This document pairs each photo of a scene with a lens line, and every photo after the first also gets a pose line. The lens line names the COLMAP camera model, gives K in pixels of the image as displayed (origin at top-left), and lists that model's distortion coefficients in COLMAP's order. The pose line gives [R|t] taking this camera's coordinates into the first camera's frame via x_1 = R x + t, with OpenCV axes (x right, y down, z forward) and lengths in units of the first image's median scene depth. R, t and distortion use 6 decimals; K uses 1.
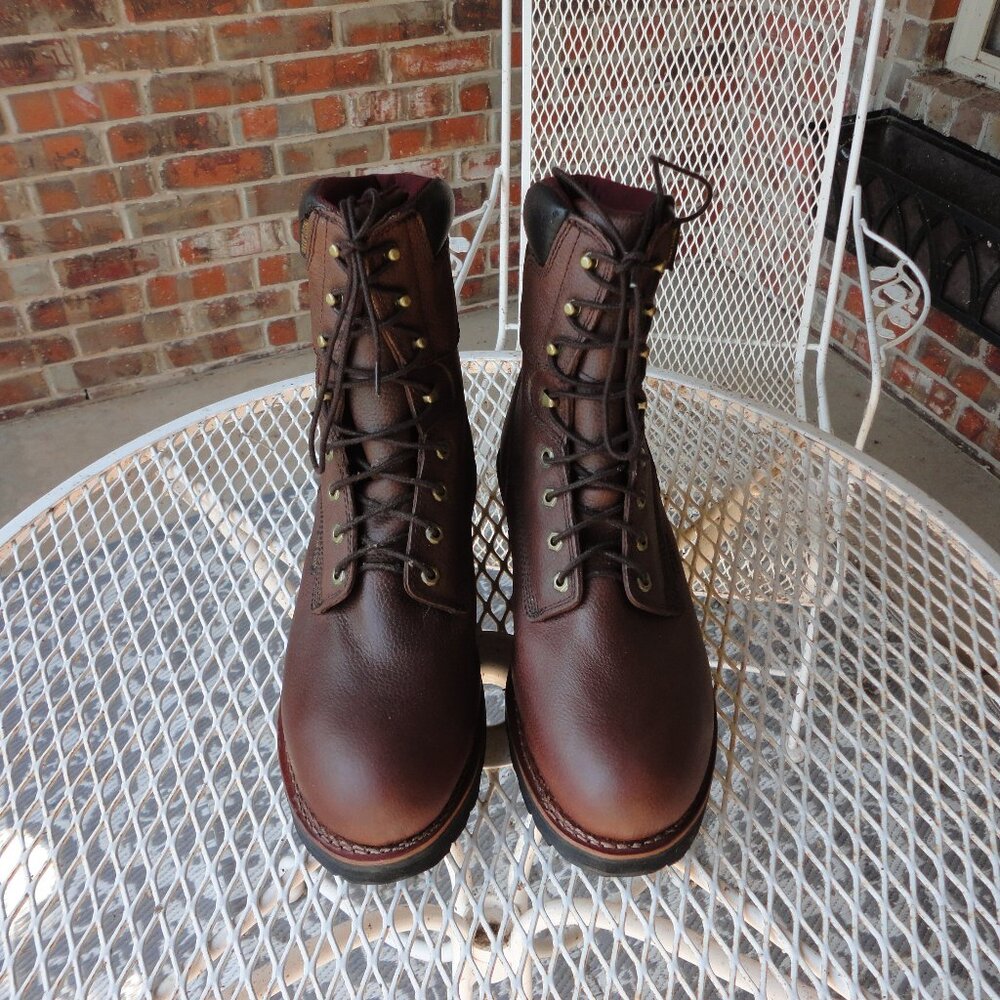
lens RADIAL K [[957.6, 0, 502.5], [0, 957.6, 508.0], [0, 0, 1]] dist [0.000080, 0.000000]
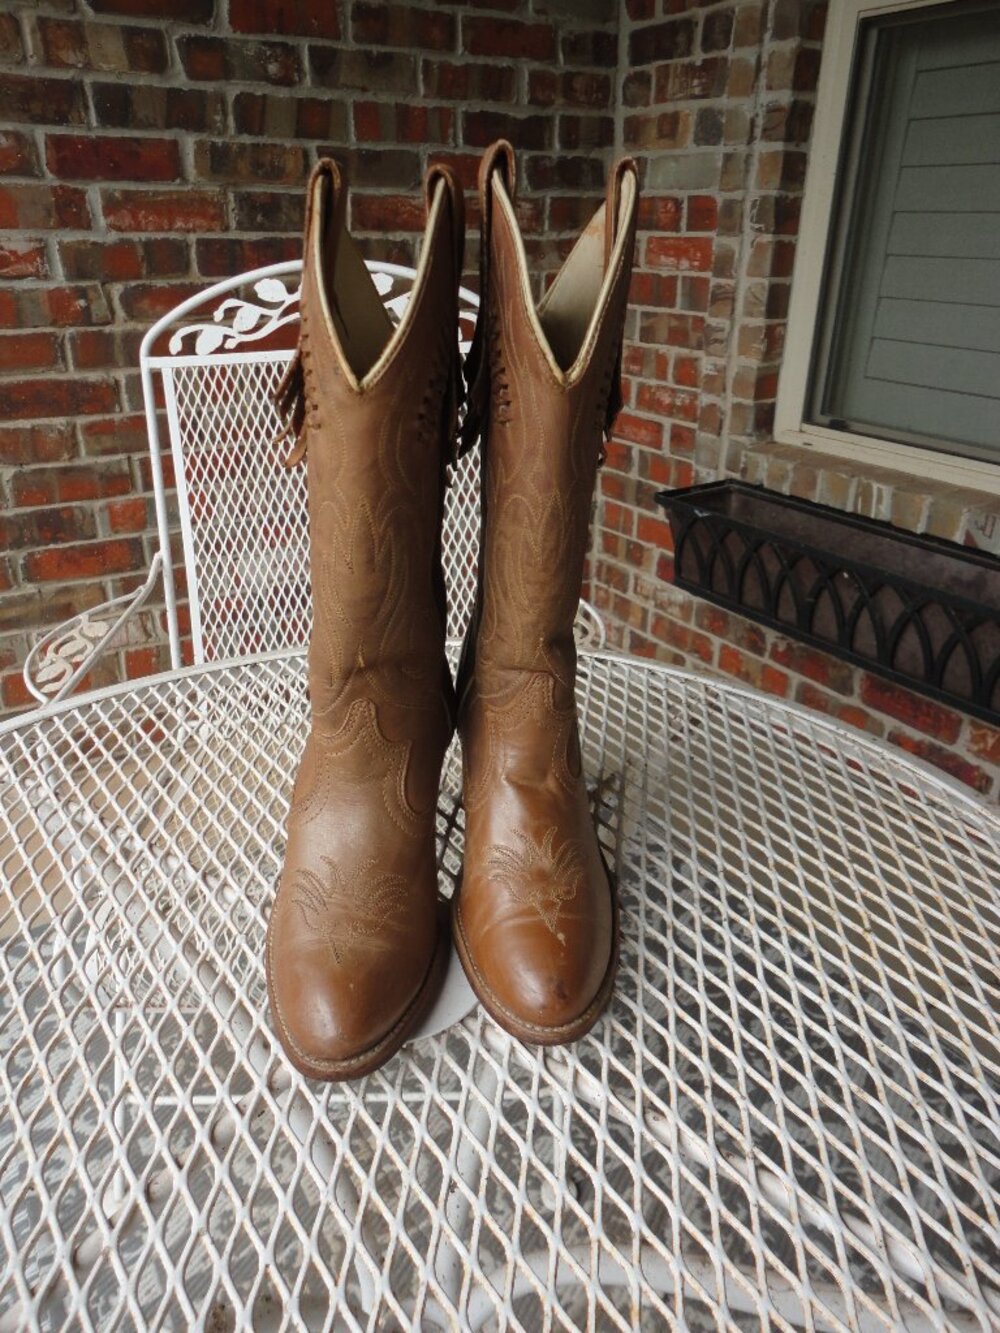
lens RADIAL K [[957.7, 0, 496.0], [0, 957.7, 672.0], [0, 0, 1]] dist [-0.002772, 0.000976]
pose [[0.990738, -0.064080, 0.119715, -0.002957], [0.094883, 0.957388, -0.272774, 0.066250], [-0.097134, 0.281606, 0.954601, 0.058534]]
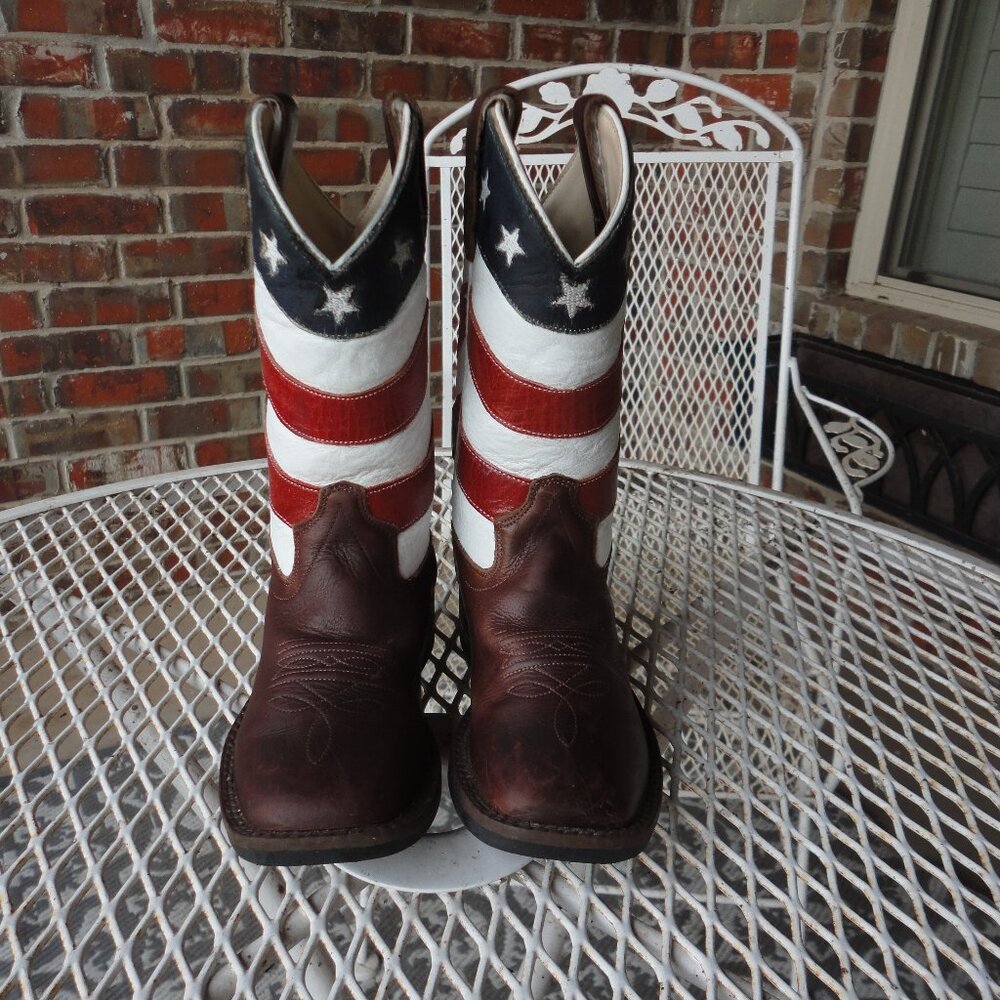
lens RADIAL K [[957.6, 0, 493.9], [0, 957.6, 545.7], [0, 0, 1]] dist [0.000080, 0.000000]
pose [[0.996332, -0.017011, 0.083864, -0.010056], [0.039520, 0.960737, -0.274633, 0.074772], [-0.075900, 0.276940, 0.957885, 0.116429]]
